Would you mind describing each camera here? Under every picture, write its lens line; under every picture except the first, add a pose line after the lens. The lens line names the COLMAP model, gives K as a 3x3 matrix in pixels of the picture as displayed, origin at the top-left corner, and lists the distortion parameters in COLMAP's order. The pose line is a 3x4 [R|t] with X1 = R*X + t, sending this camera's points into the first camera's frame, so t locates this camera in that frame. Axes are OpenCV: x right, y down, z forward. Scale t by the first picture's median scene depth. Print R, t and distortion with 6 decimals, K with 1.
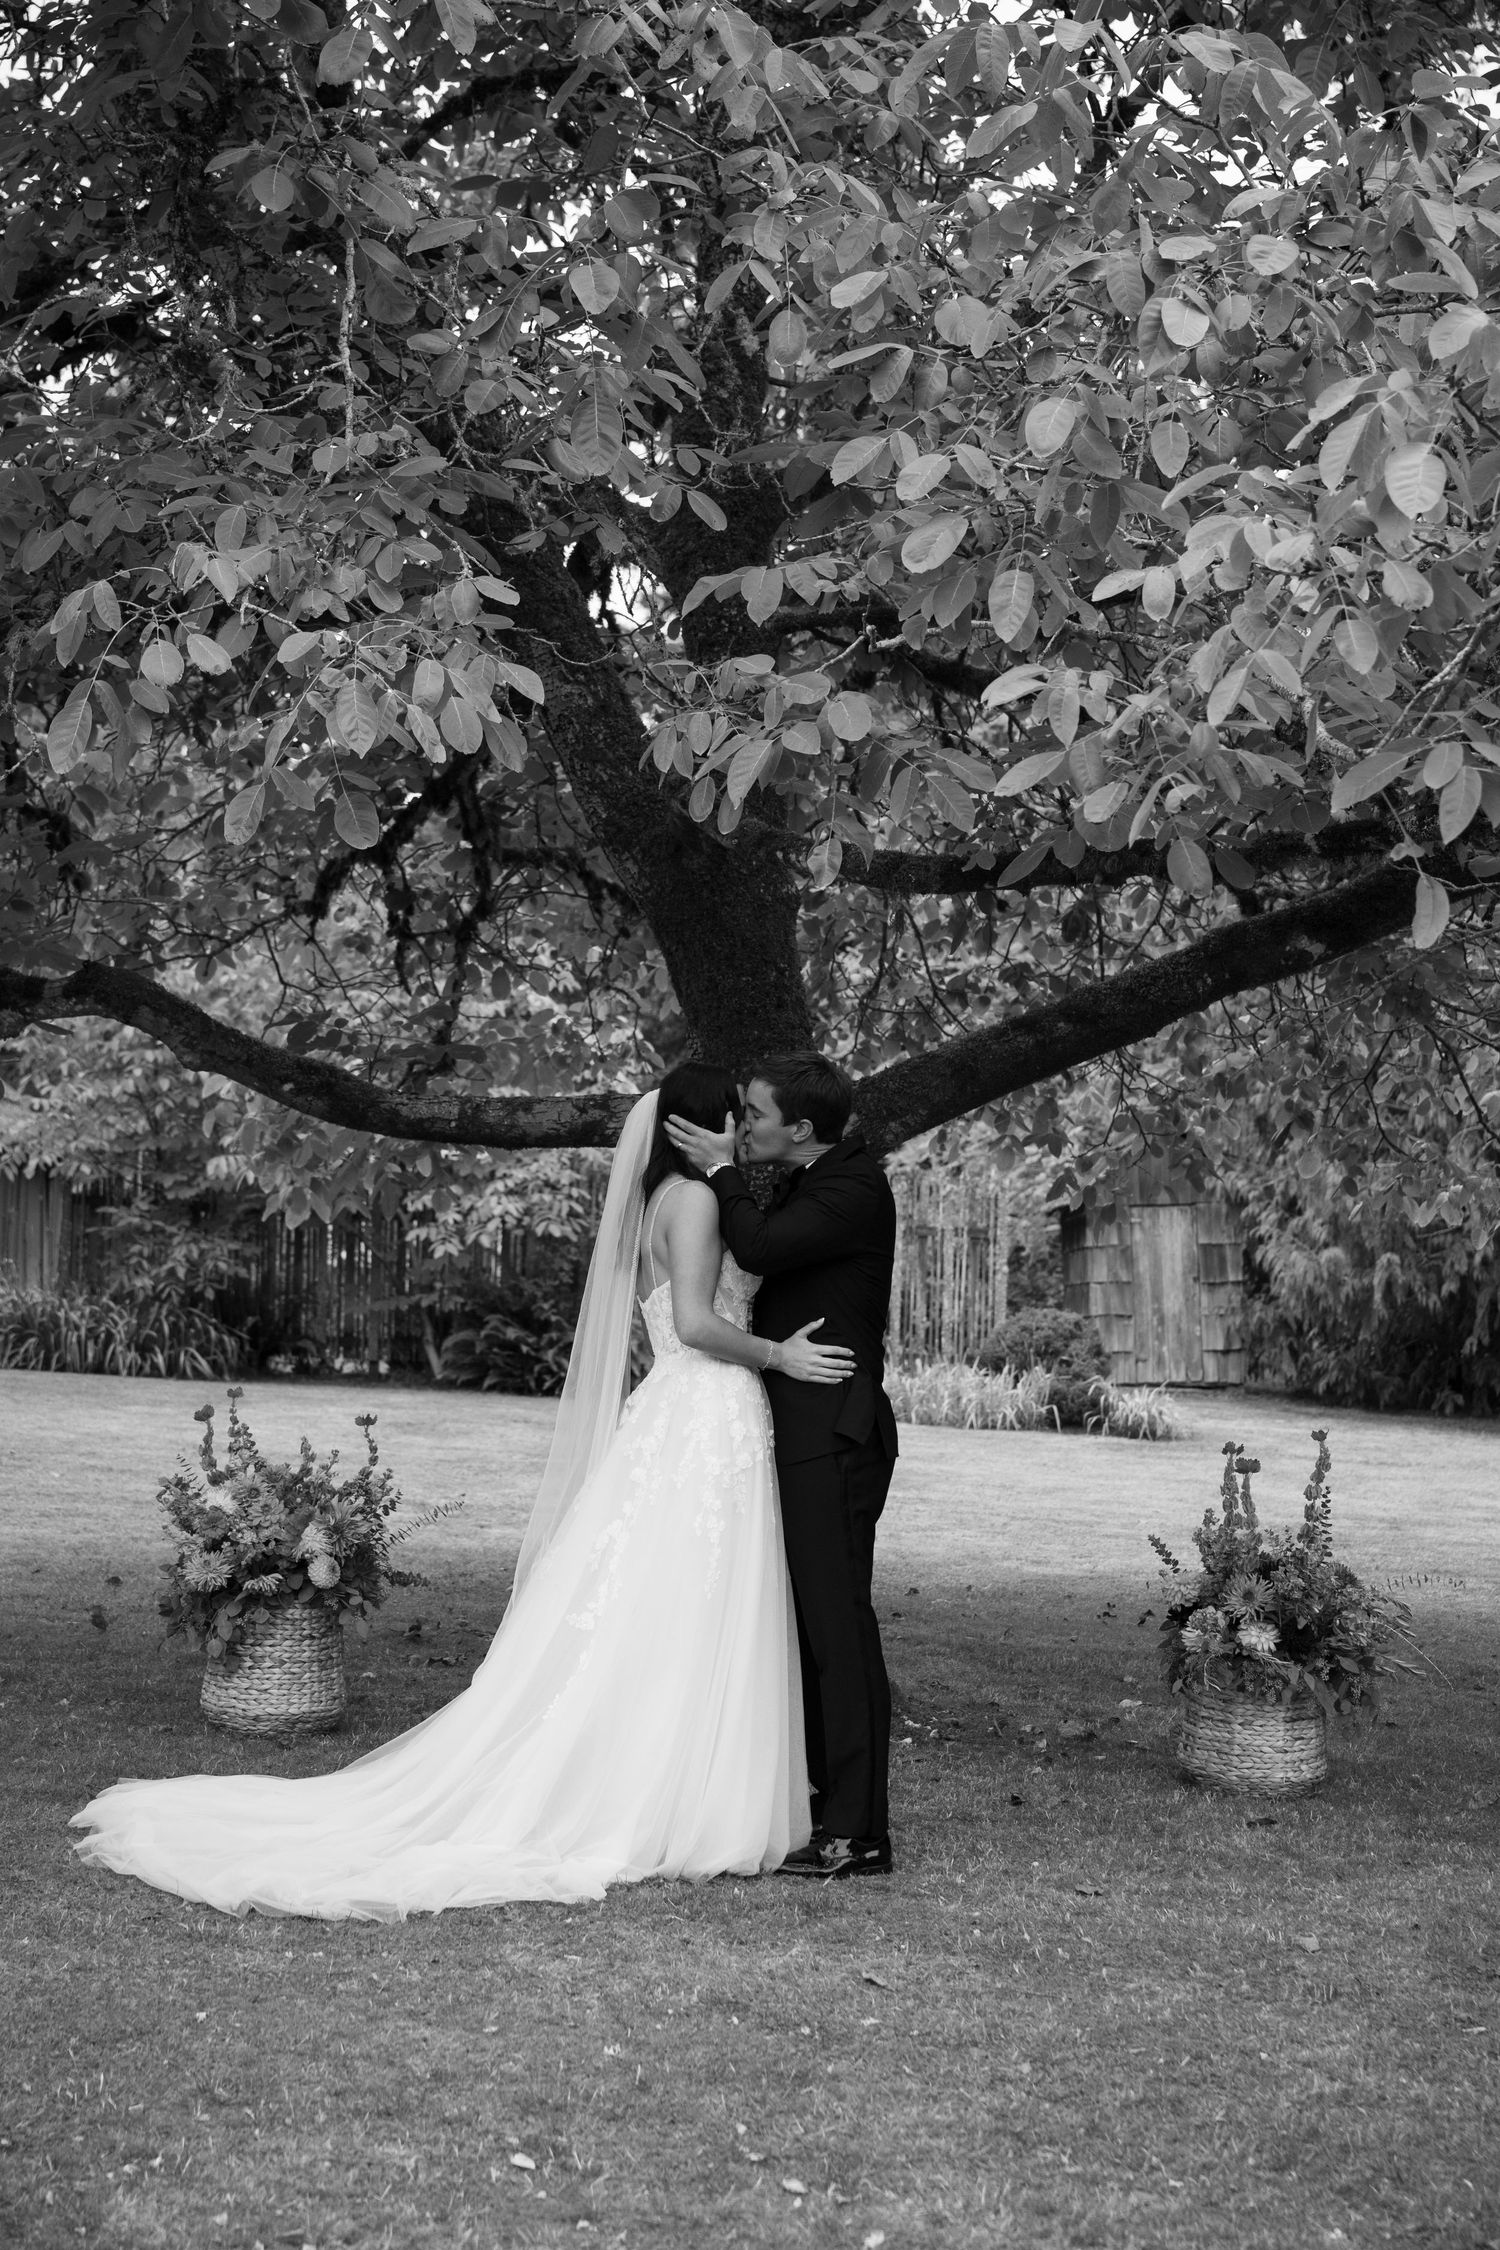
lens RADIAL K [[3278.0, 0, 740.9], [0, 3278.0, 1124.7], [0, 0, 1]] dist [0.008584, 0.000000]
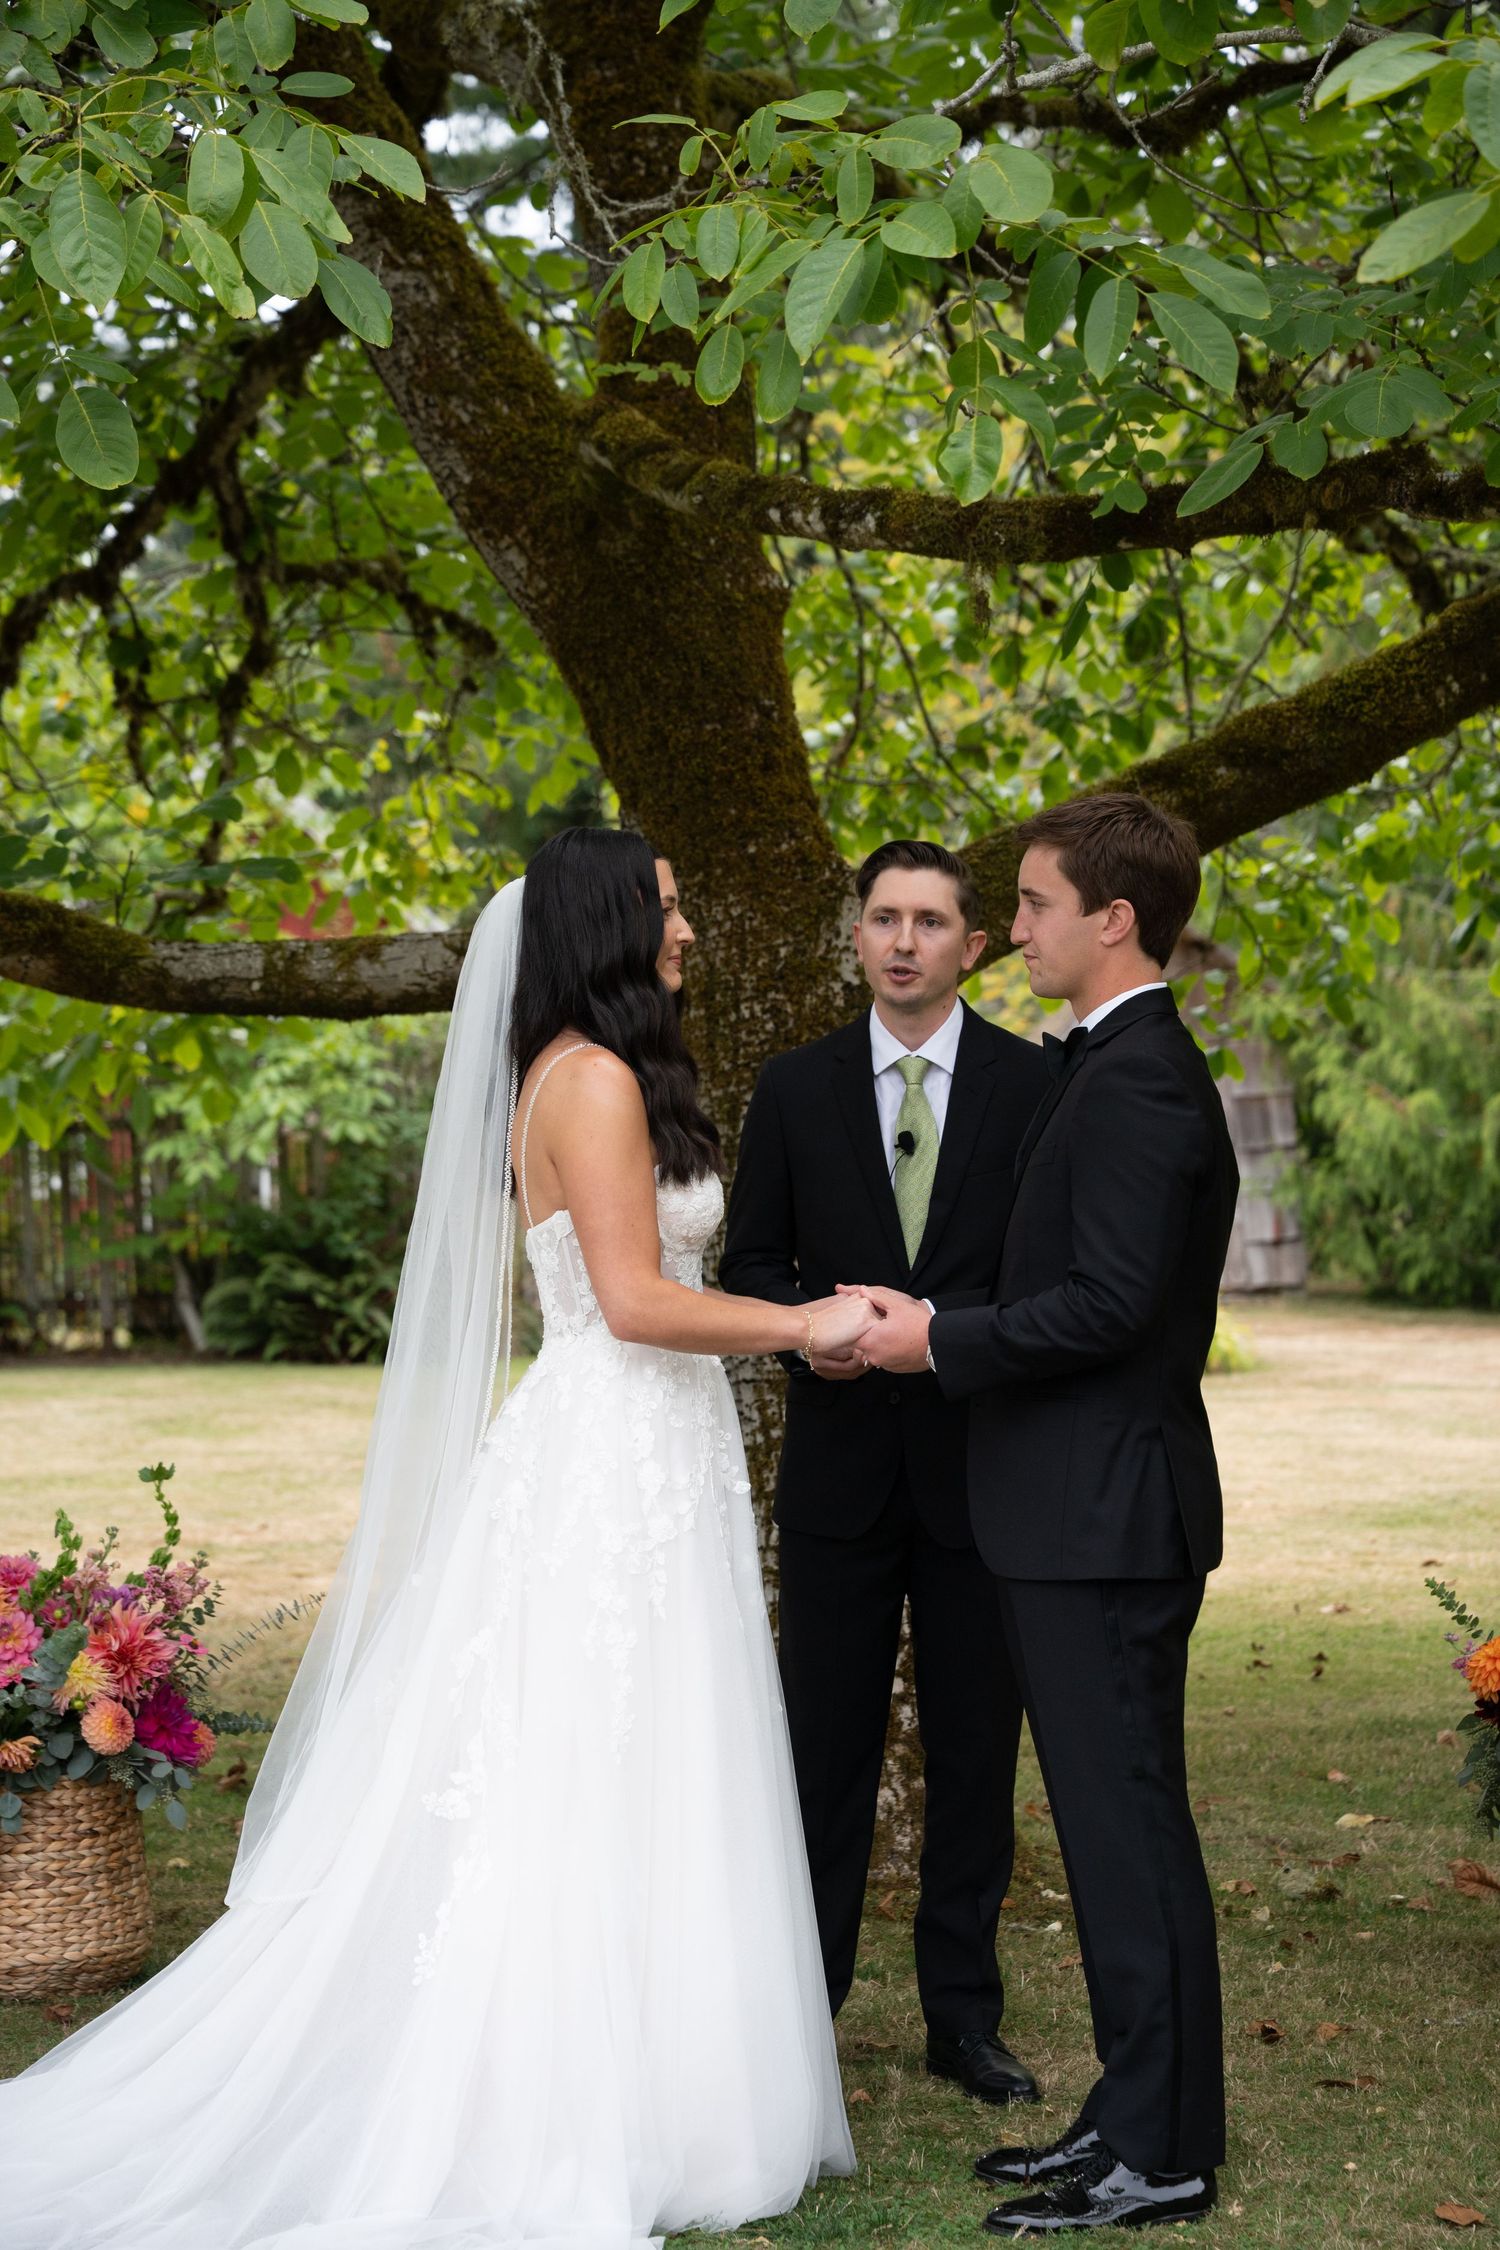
lens RADIAL K [[4278.8, 0, 698.6], [0, 4278.8, 1151.9], [0, 0, 1]] dist [0.015631, 0.000000]
pose [[0.997695, -0.059300, 0.032994, -0.035138], [0.057830, 0.997363, 0.043857, 0.000582], [-0.035507, -0.041848, 0.998493, 0.192747]]
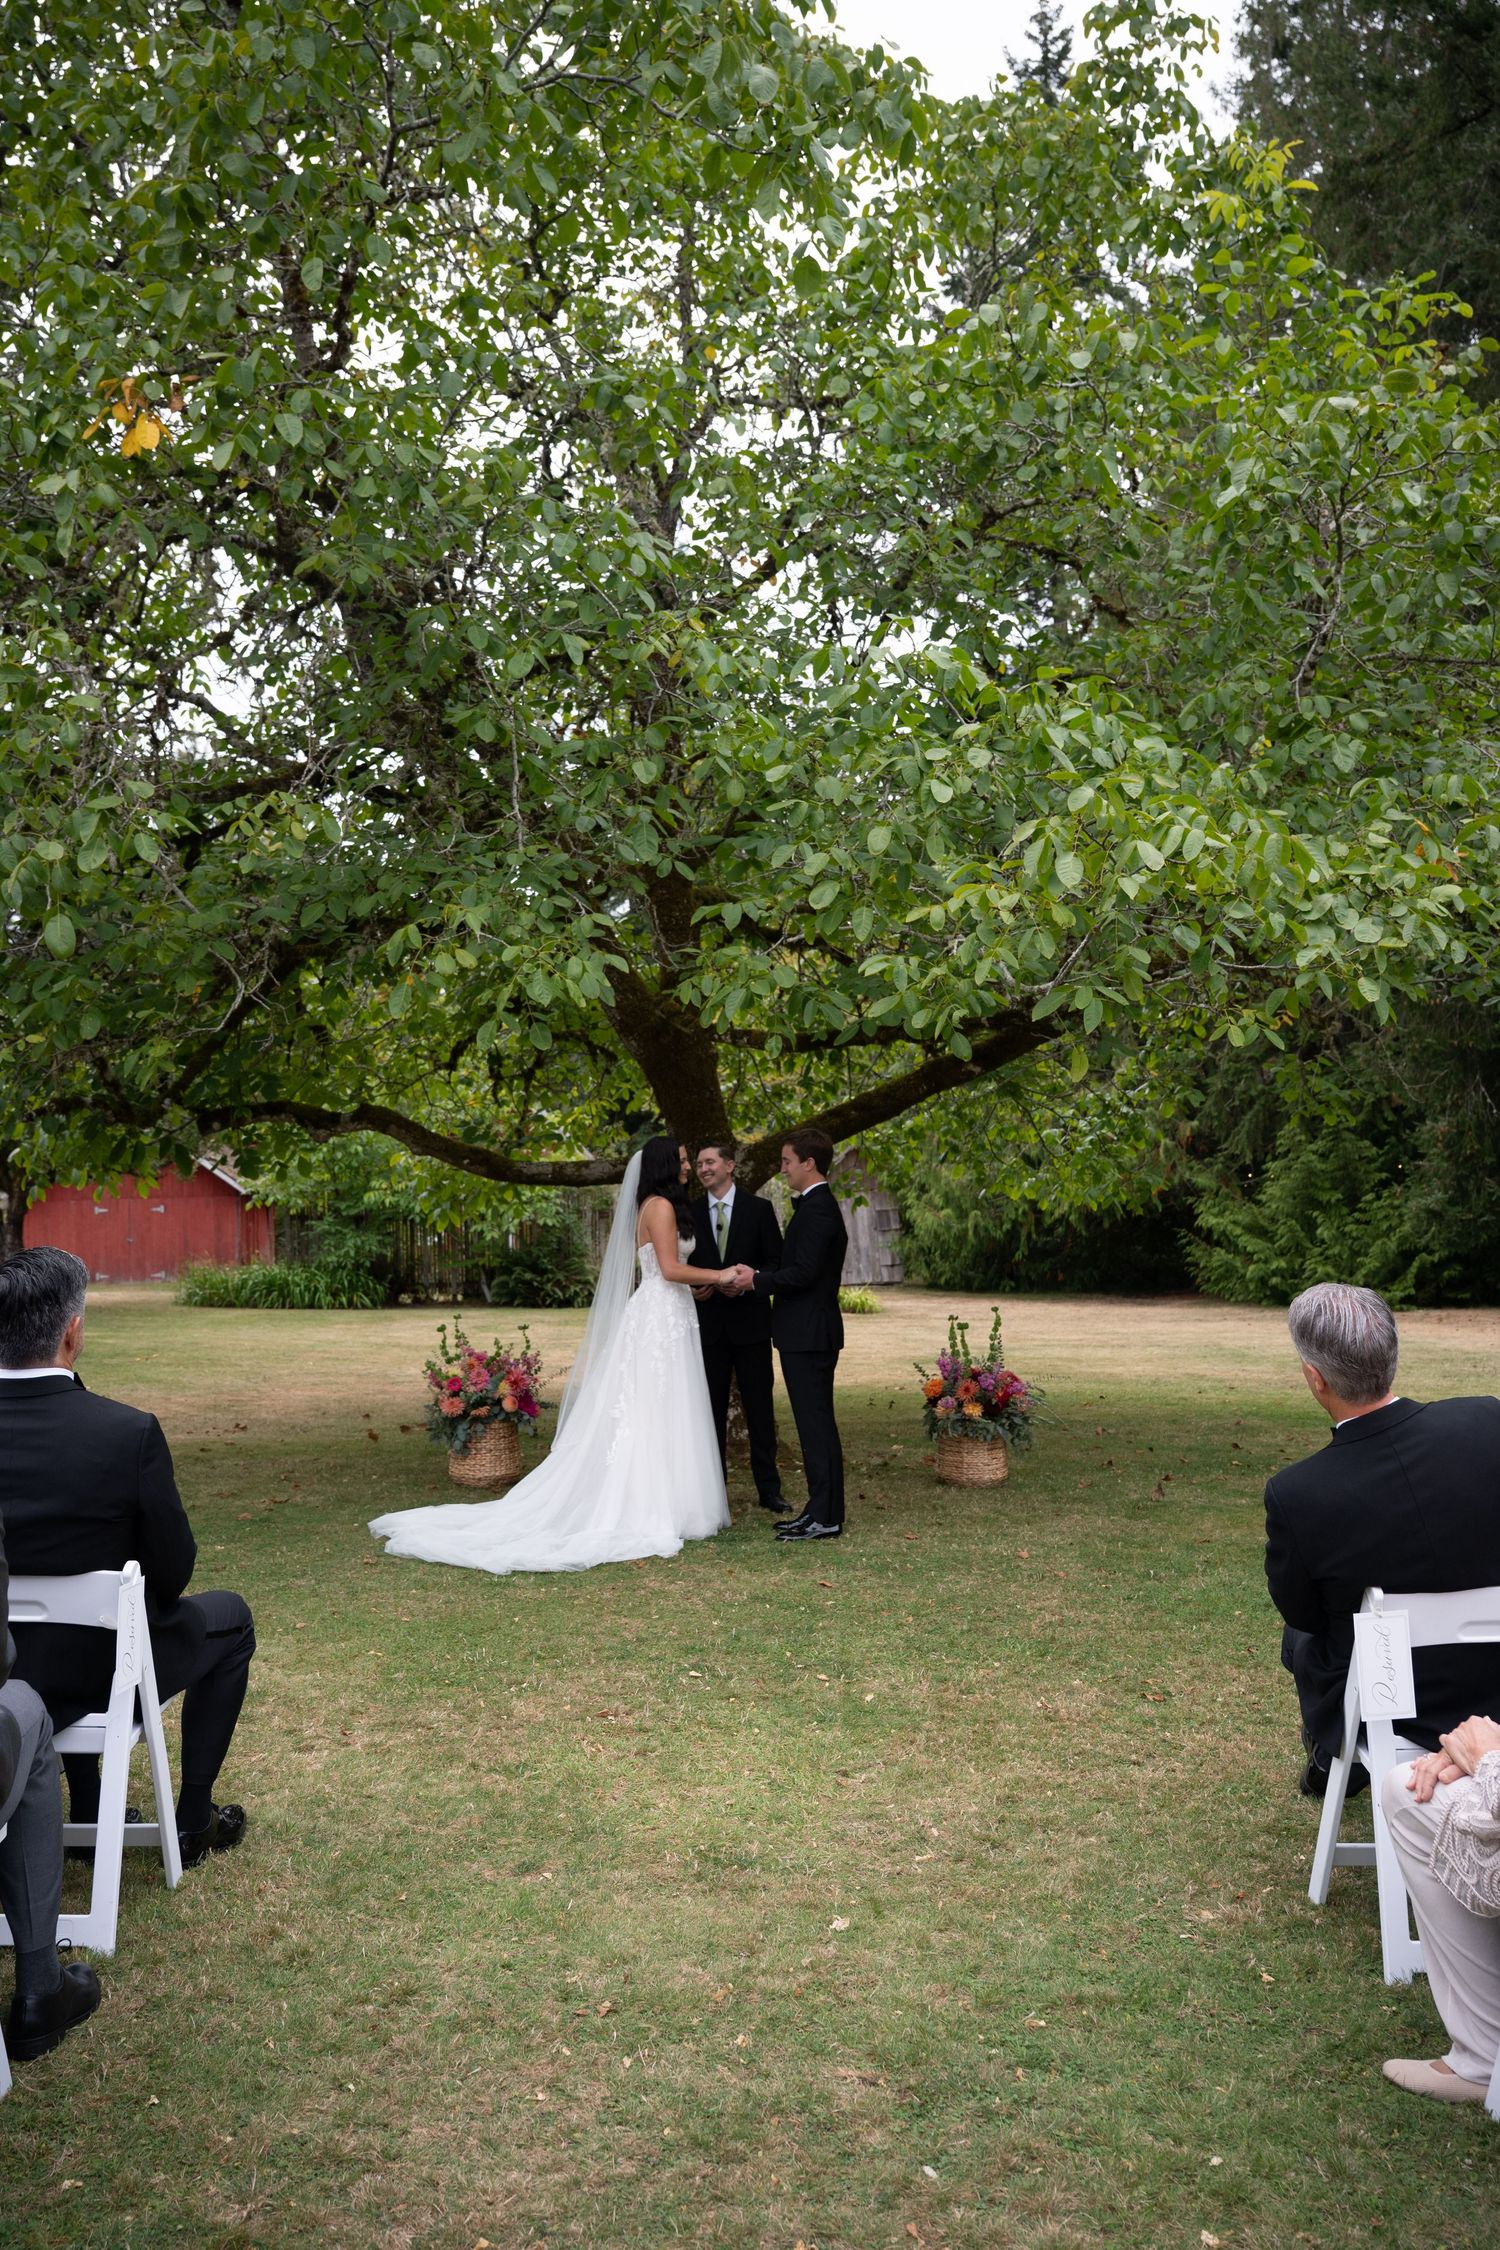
lens RADIAL K [[1749.9, 0, 718.2], [0, 1749.9, 1112.1], [0, 0, 1]] dist [-0.011280, 0.017928]
pose [[0.996781, -0.046703, 0.065169, -0.058261], [0.048217, 0.998598, -0.021858, -0.011457], [-0.064056, 0.024930, 0.997635, -0.073444]]
